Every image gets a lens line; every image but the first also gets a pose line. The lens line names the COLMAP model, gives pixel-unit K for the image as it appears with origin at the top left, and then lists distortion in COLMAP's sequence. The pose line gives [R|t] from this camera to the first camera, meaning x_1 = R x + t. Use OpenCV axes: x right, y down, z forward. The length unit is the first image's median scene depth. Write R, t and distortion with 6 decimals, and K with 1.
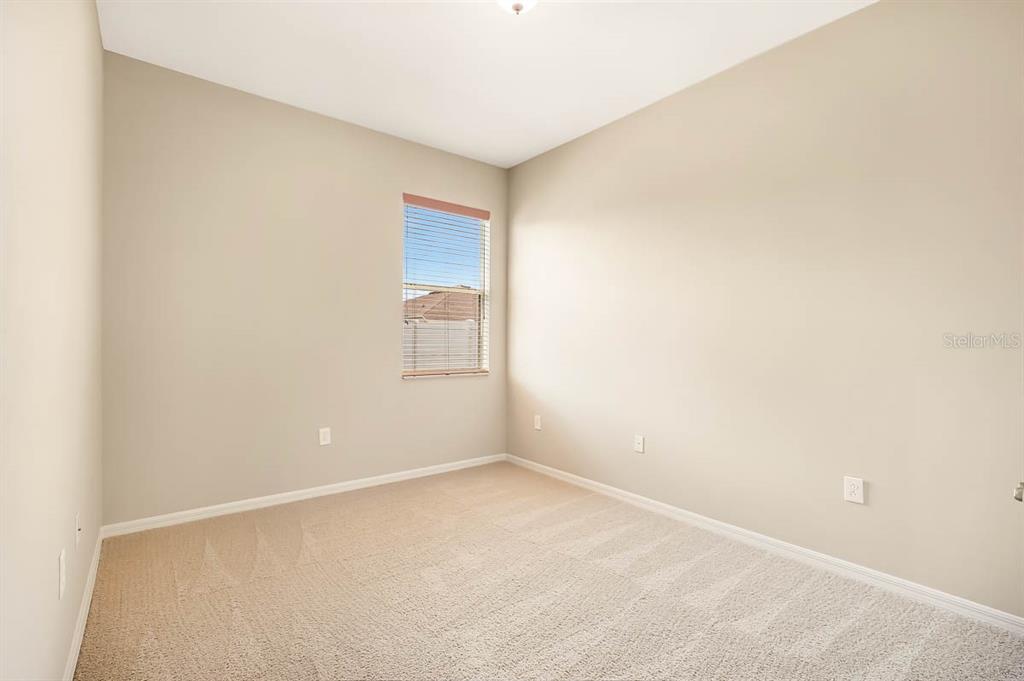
lens RADIAL K [[467.3, 0, 512.0], [0, 467.3, 340.5], [0, 0, 1]] dist [-0.000369, -0.000025]
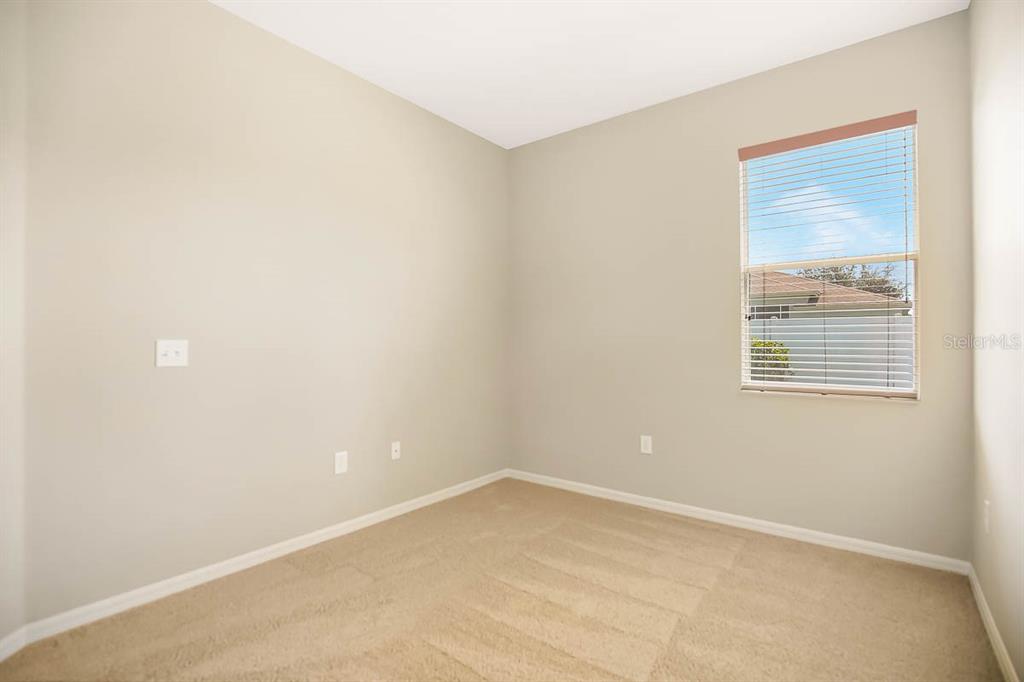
lens RADIAL K [[467.3, 0, 512.0], [0, 467.3, 341.0], [0, 0, 1]] dist [-0.000369, -0.000025]
pose [[0.265570, -0.010119, -0.964038, 0.370164], [-0.002241, 0.999936, -0.011113, 0.005981], [0.964089, 0.005112, 0.265531, 0.408597]]
